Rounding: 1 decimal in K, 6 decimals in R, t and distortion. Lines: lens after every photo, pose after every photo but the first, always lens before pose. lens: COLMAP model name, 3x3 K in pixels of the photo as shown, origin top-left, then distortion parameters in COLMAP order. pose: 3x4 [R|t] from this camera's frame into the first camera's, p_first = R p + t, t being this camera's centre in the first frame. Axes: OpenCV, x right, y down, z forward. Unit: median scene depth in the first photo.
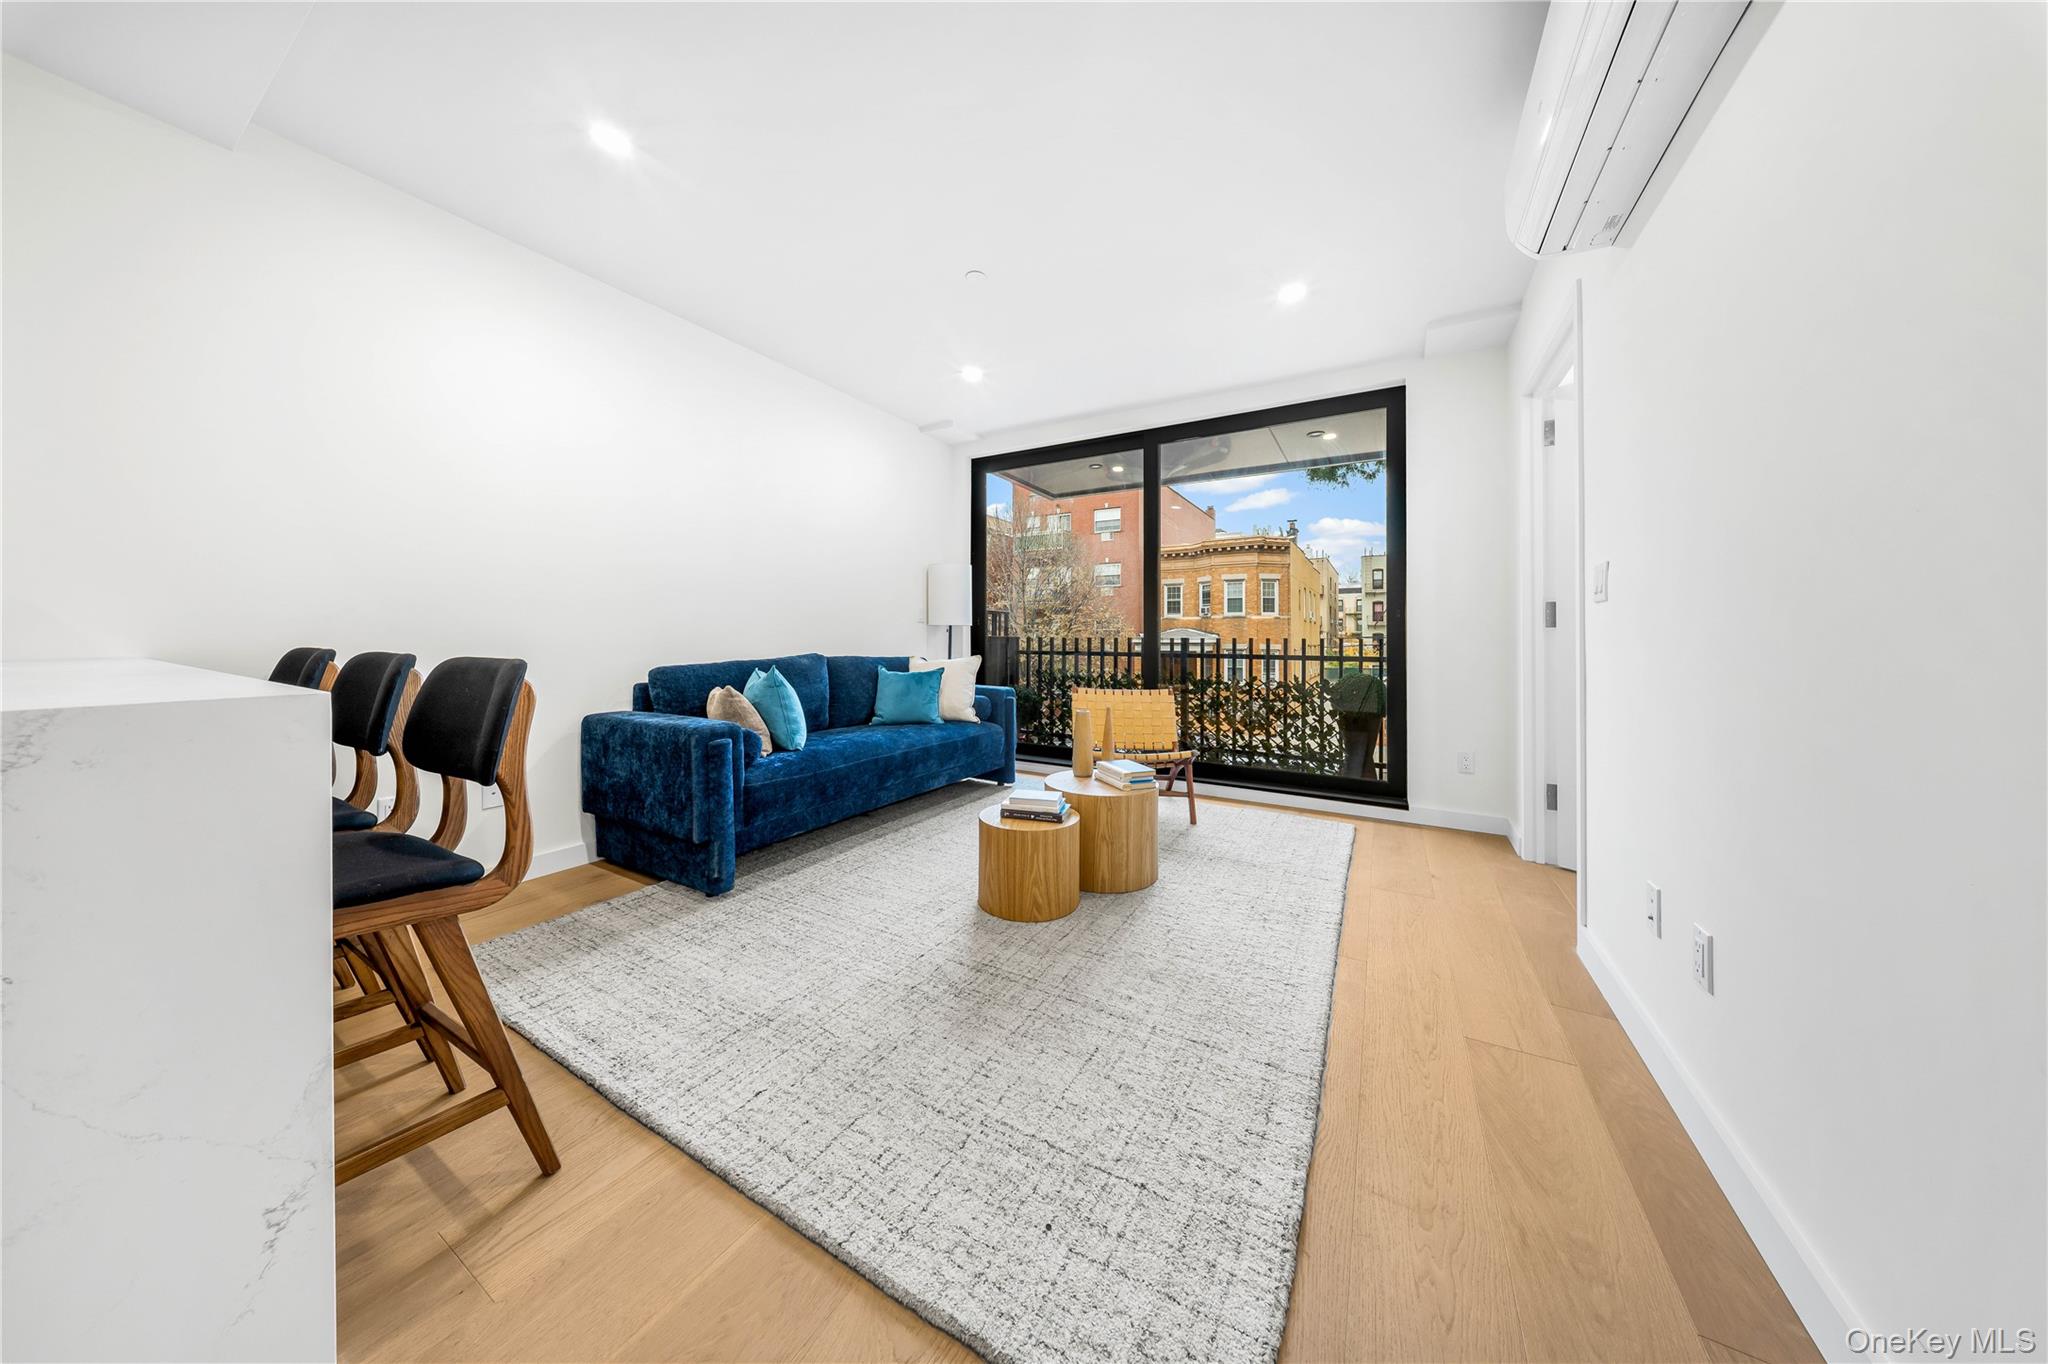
lens RADIAL K [[624.4, 0, 1034.3], [0, 624.4, 638.6], [0, 0, 1]] dist [-0.001872, -0.000247]
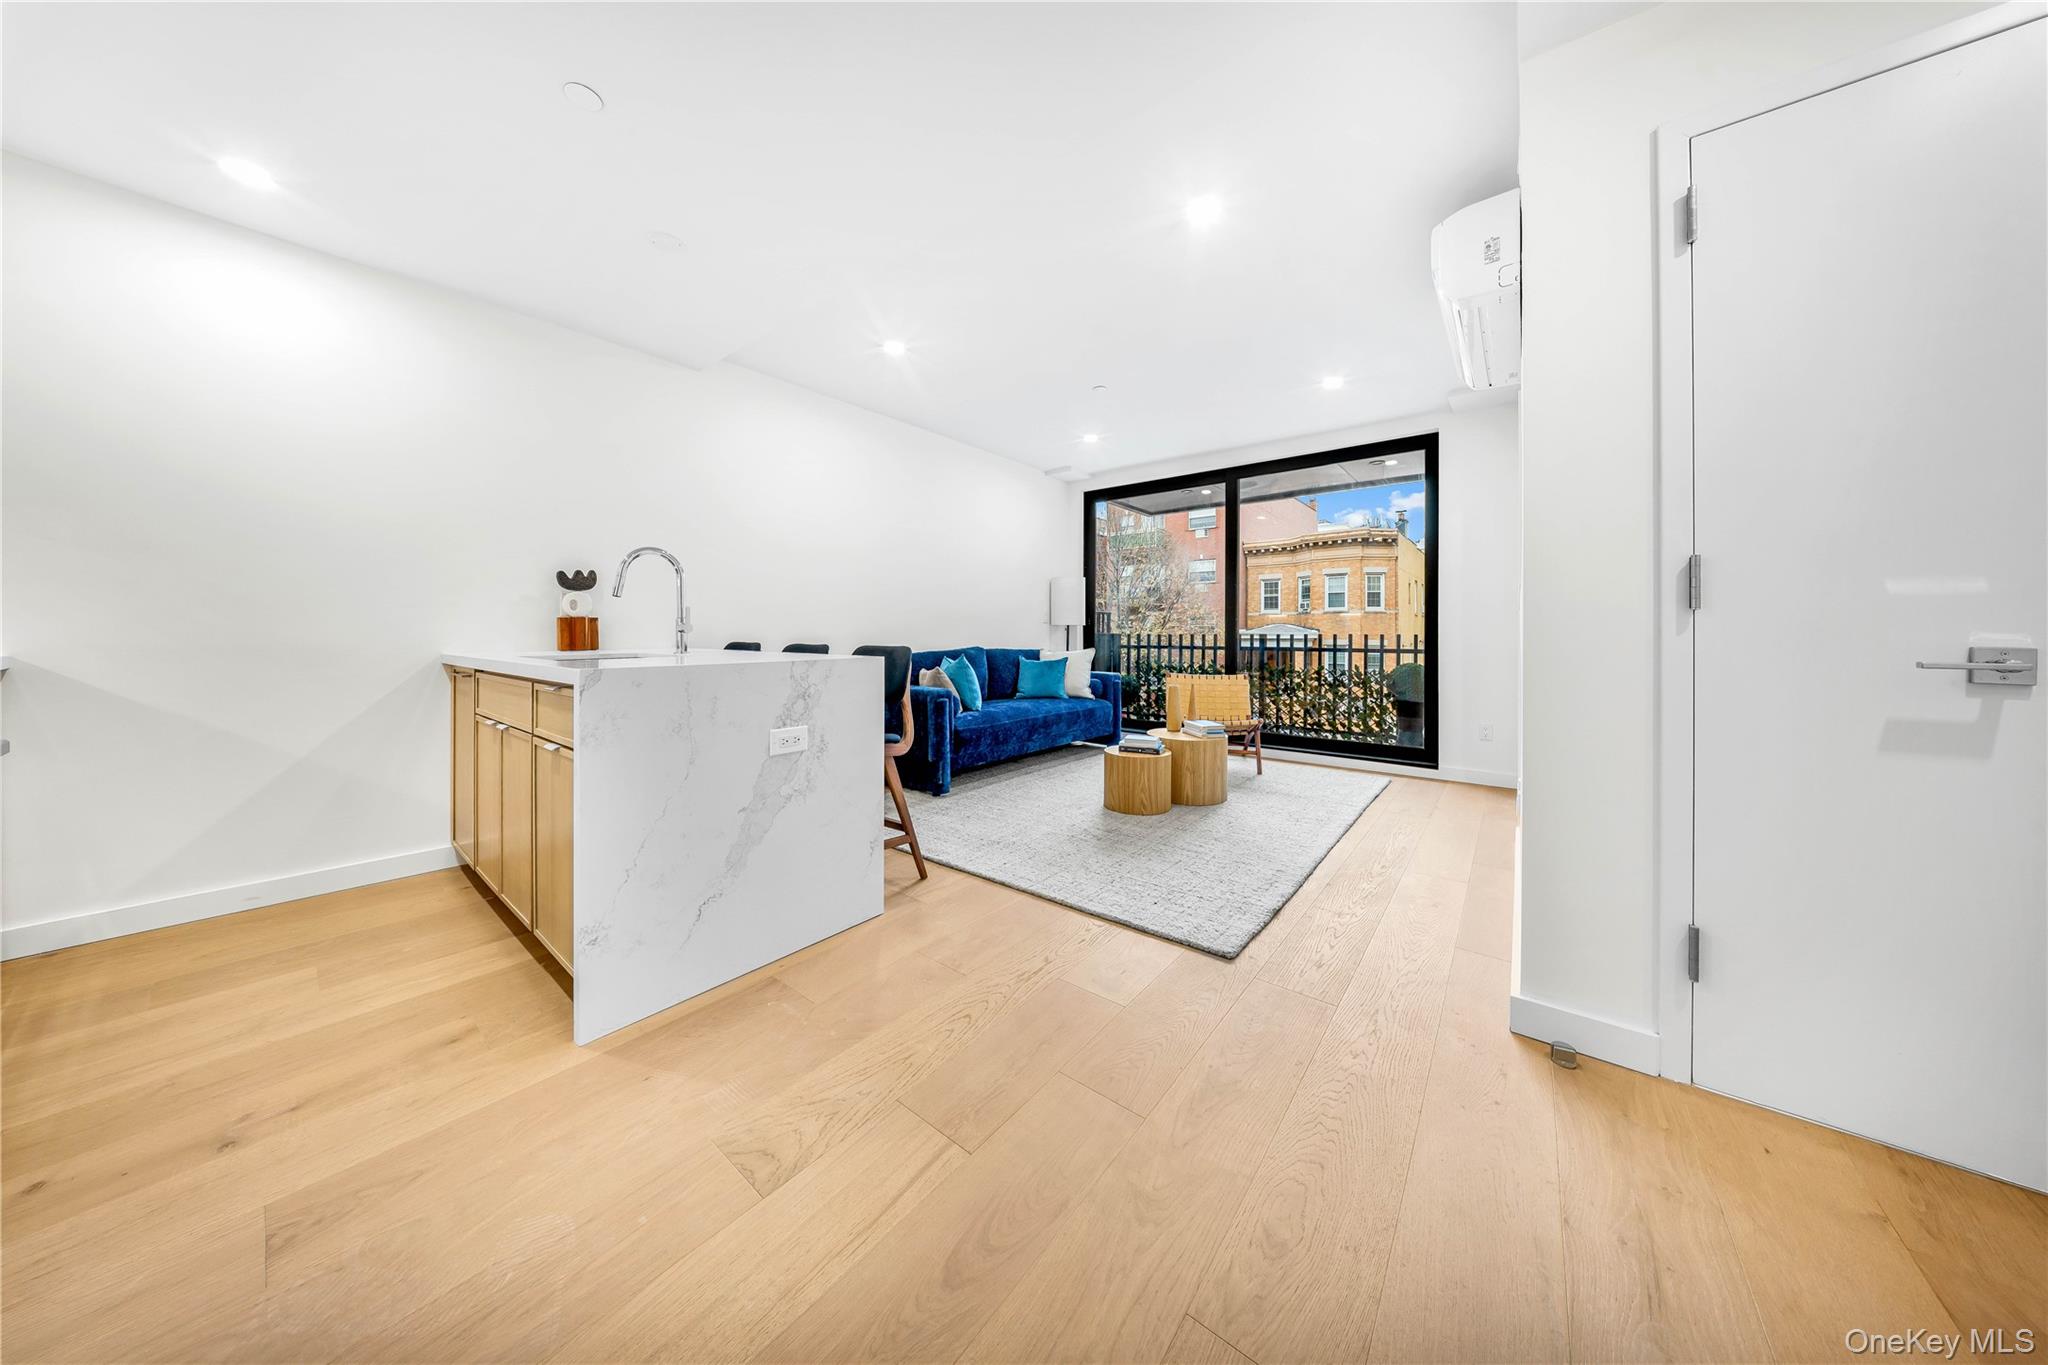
lens RADIAL K [[624.4, 0, 1016.9], [0, 624.4, 650.9], [0, 0, 1]] dist [-0.001872, -0.000247]
pose [[0.985035, 0.000707, -0.172354, -0.022916], [0.003598, 0.999689, 0.024662, -0.000324], [0.172318, -0.024913, 0.984726, -0.348509]]
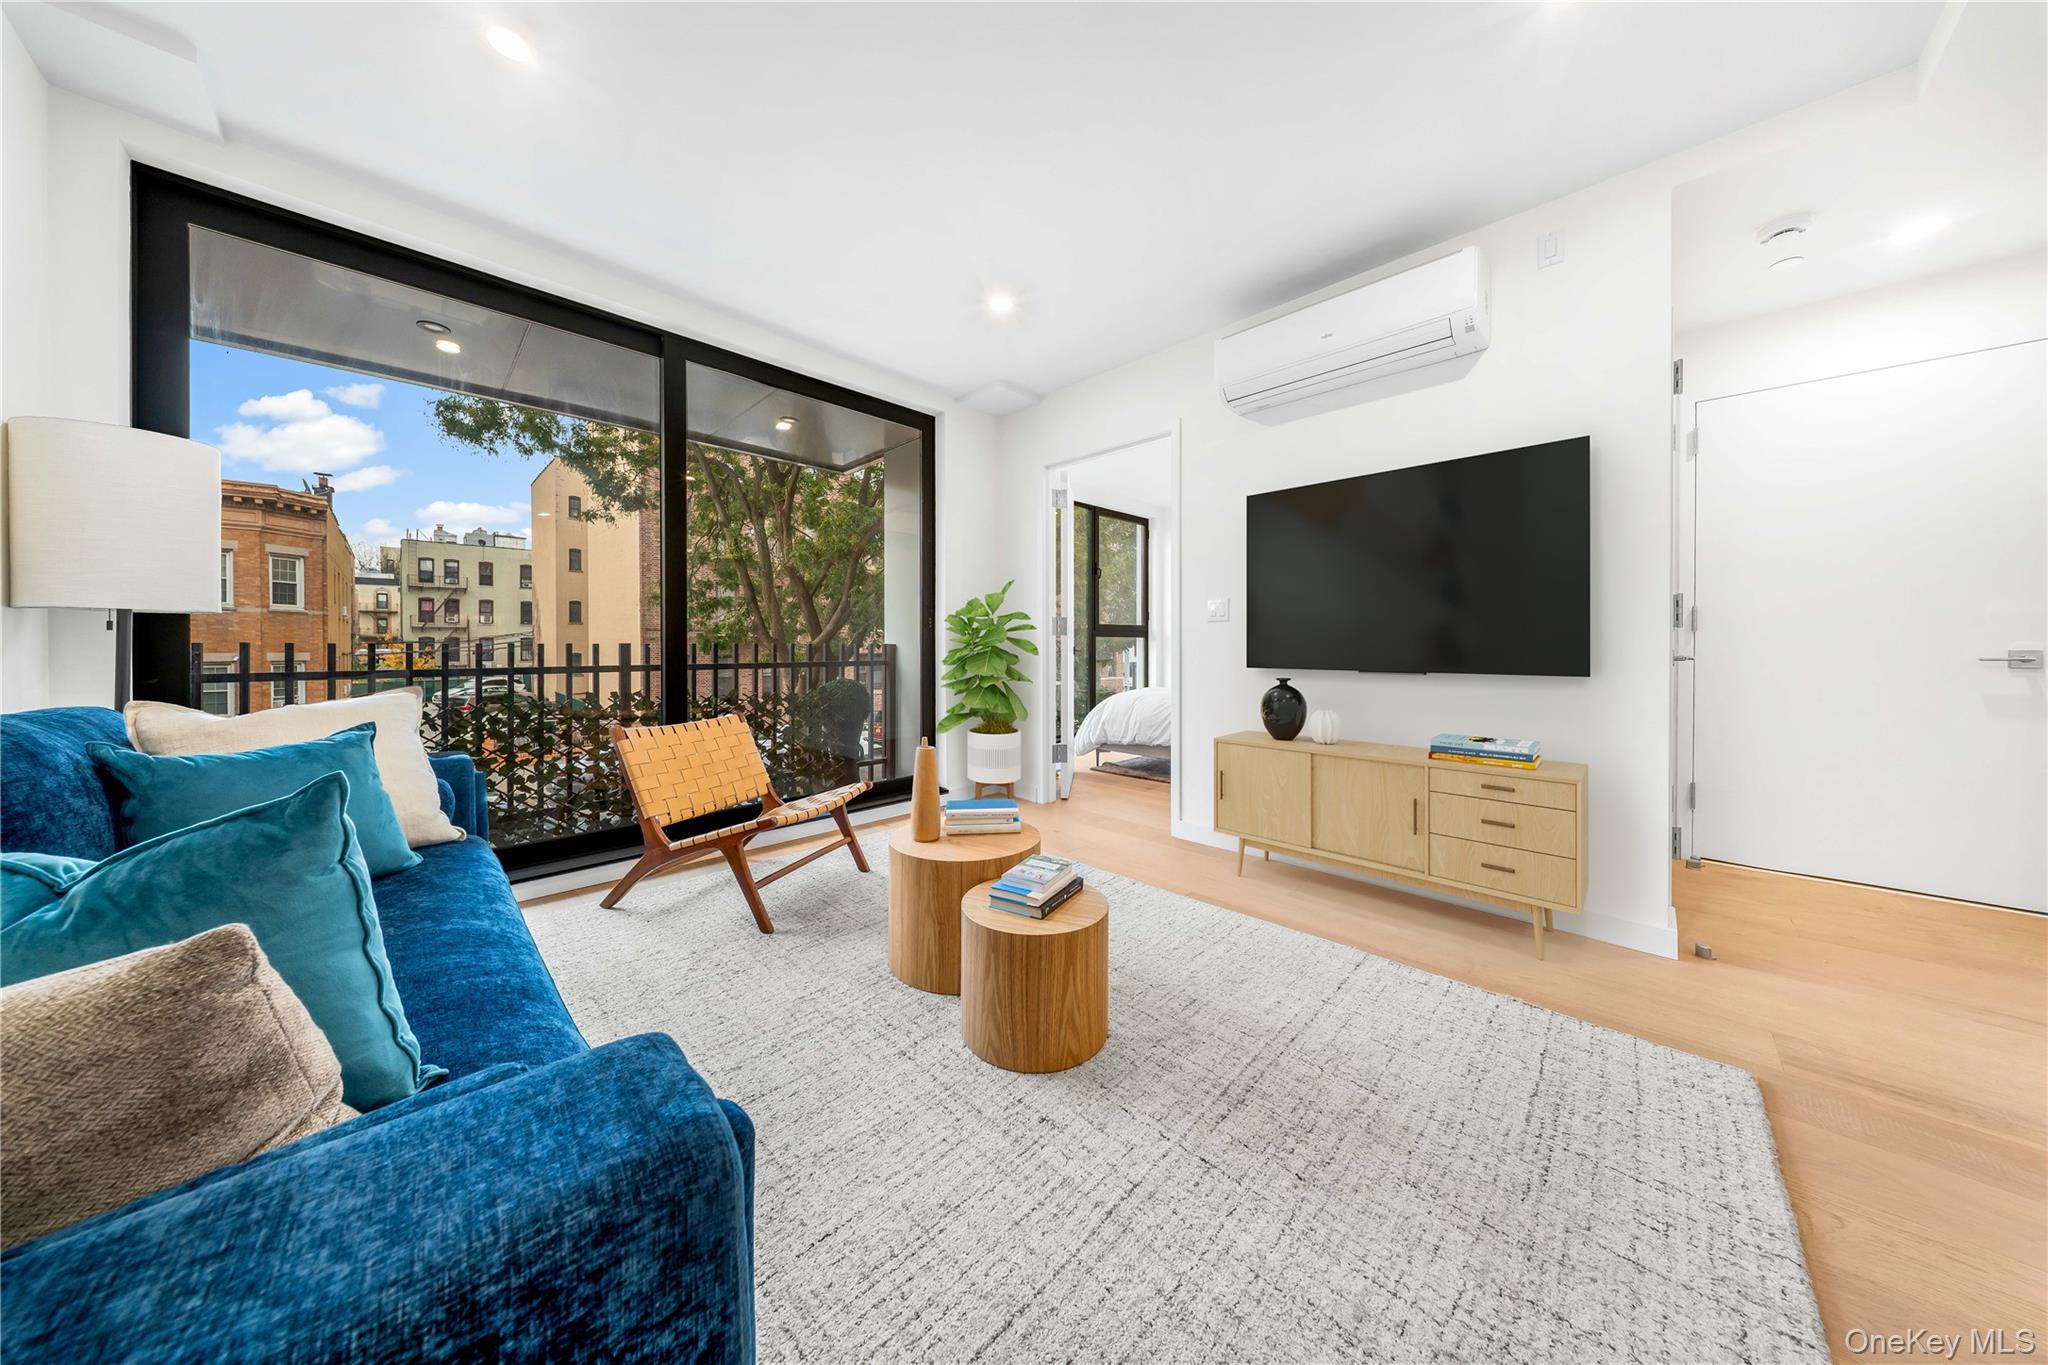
lens RADIAL K [[624.4, 0, 1025.6], [0, 624.4, 664.2], [0, 0, 1]] dist [-0.001872, -0.000247]
pose [[0.255249, -0.028361, 0.966459, -0.420985], [-0.001329, 0.999558, 0.029684, 0.001532], [-0.966874, -0.008861, 0.255099, 0.531962]]
